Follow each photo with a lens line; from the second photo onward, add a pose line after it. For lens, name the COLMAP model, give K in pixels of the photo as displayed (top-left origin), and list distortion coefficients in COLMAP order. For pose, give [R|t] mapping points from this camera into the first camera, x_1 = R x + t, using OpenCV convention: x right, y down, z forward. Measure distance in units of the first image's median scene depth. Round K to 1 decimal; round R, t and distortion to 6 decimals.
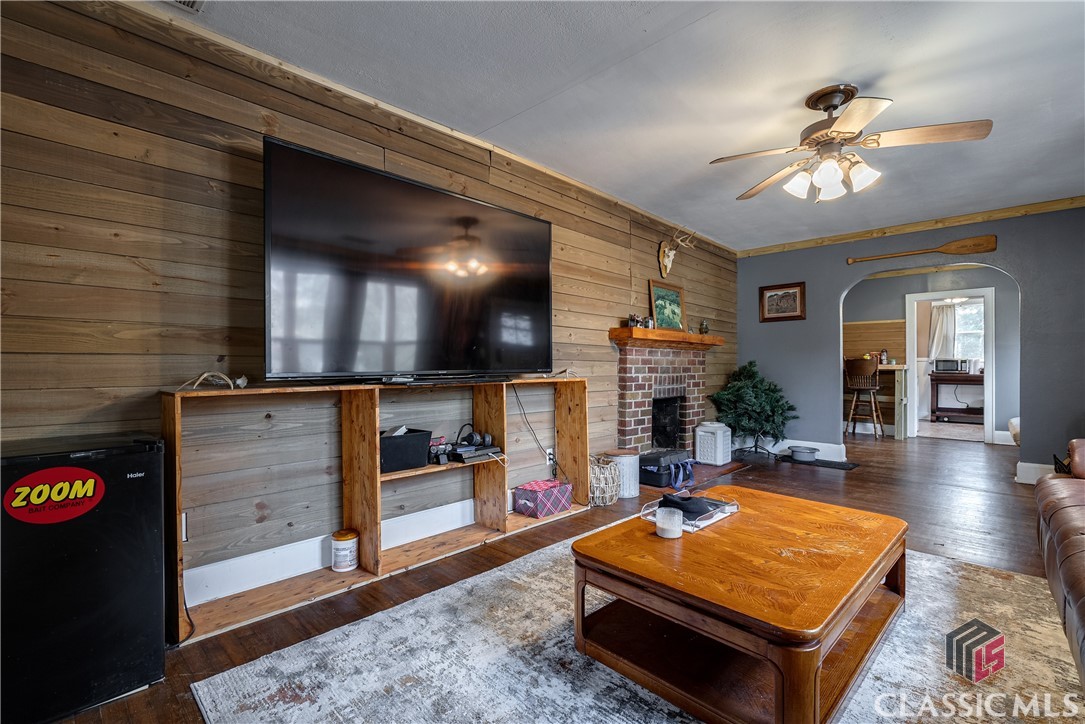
lens RADIAL K [[488.8, 0, 545.5], [0, 488.8, 367.3], [0, 0, 1]] dist [-0.000963, -0.000078]
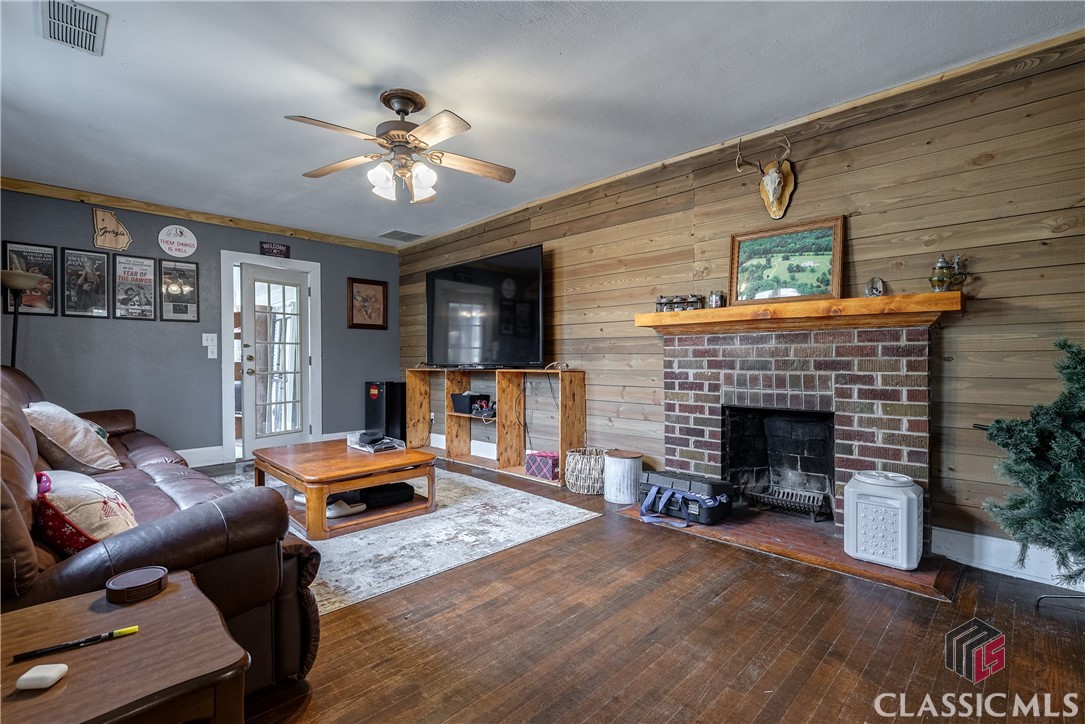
lens RADIAL K [[488.8, 0, 545.5], [0, 488.8, 360.9], [0, 0, 1]] dist [-0.000963, -0.000078]
pose [[-0.004761, 0.006810, -0.999965, 0.950816], [0.003722, 0.999970, 0.006792, -0.005577], [0.999982, -0.003689, -0.004786, 0.765677]]
